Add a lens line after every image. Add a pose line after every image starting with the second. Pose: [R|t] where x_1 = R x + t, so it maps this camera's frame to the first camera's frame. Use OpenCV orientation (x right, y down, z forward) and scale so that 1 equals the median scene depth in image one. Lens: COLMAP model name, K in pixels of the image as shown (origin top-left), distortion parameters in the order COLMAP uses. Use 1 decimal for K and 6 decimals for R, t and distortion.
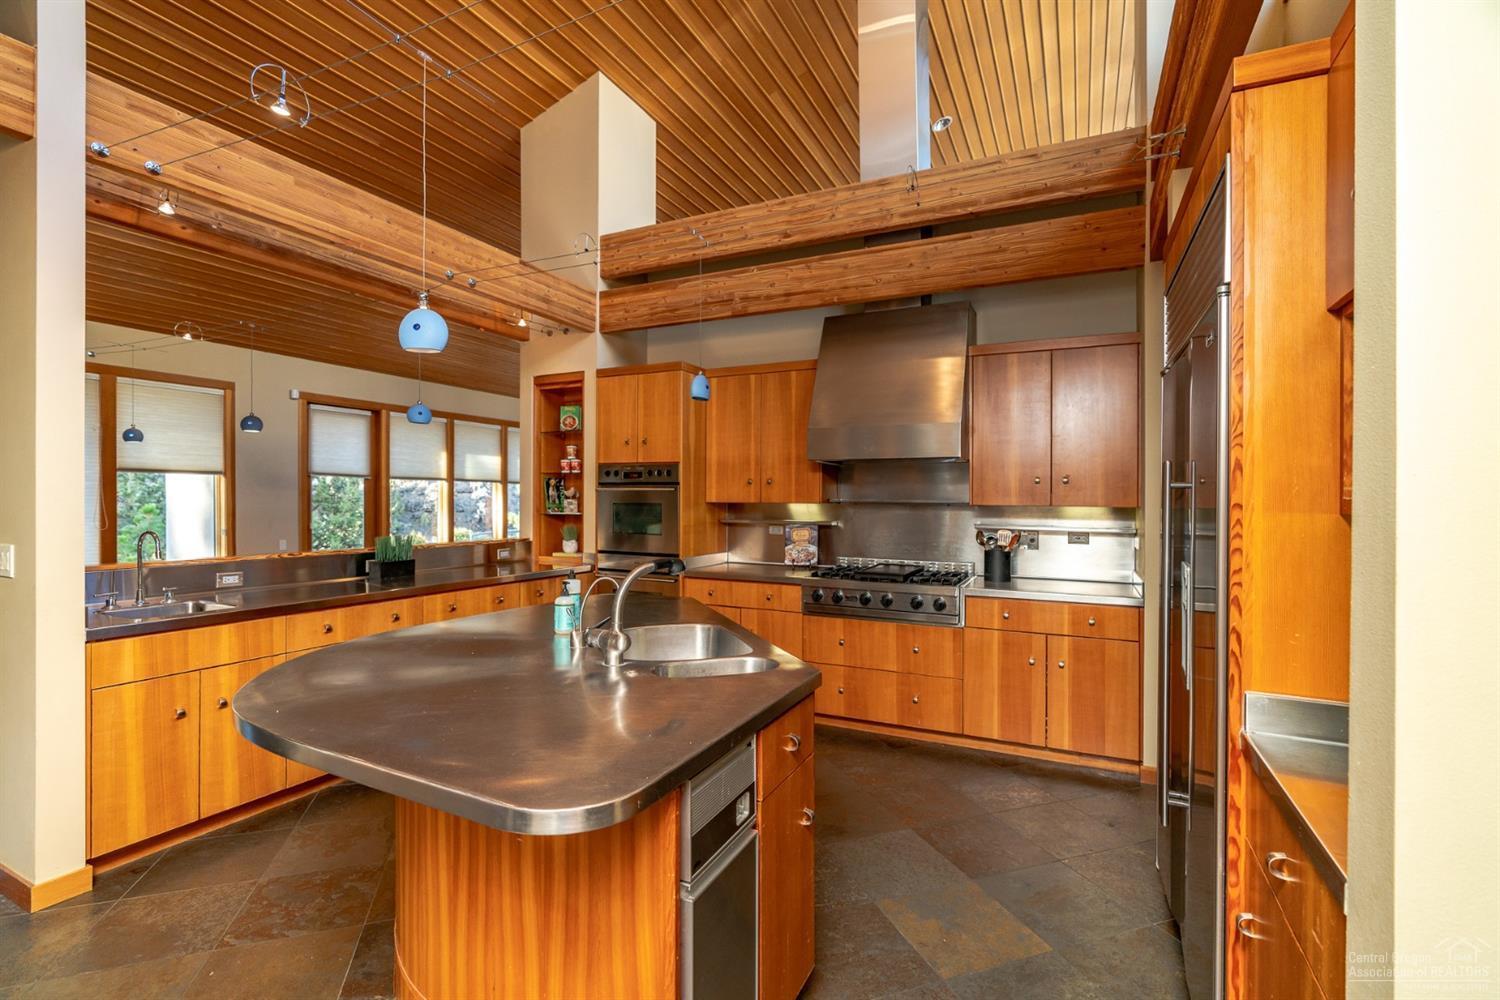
lens RADIAL K [[679.8, 0, 741.9], [0, 679.8, 501.2], [0, 0, 1]] dist [-0.002469, 0.000307]
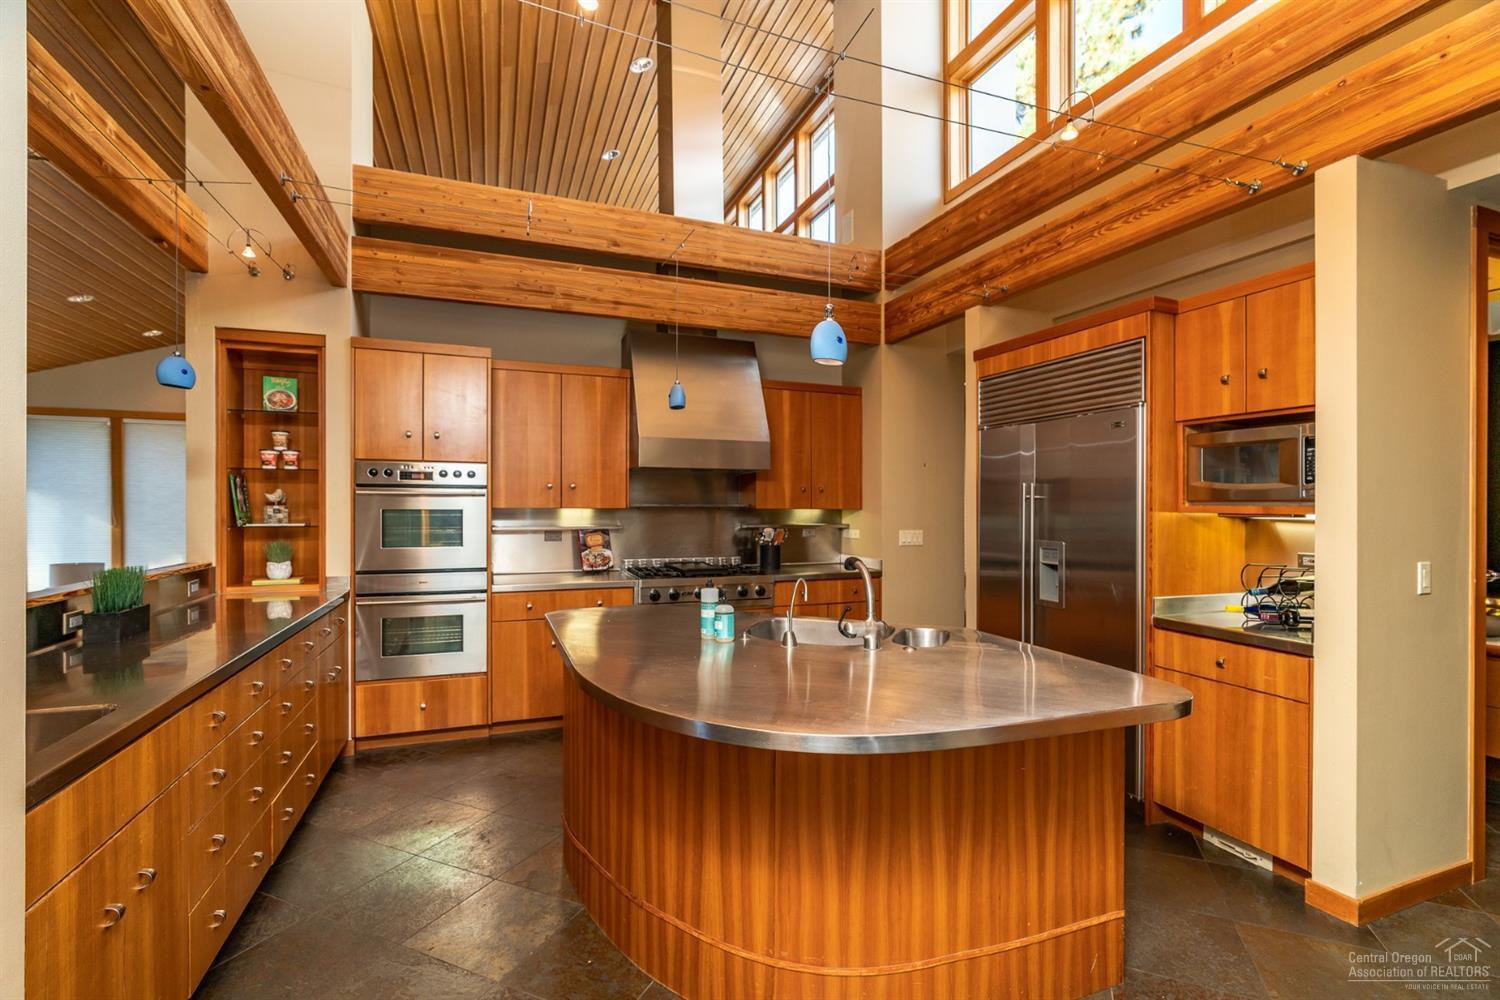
lens RADIAL K [[679.8, 0, 750.1], [0, 679.8, 497.9], [0, 0, 1]] dist [-0.002469, 0.000307]
pose [[0.676463, 0.000639, 0.736477, -0.500954], [0.003314, 0.999987, -0.003912, -0.007450], [-0.736470, 0.005088, 0.676452, 0.154847]]
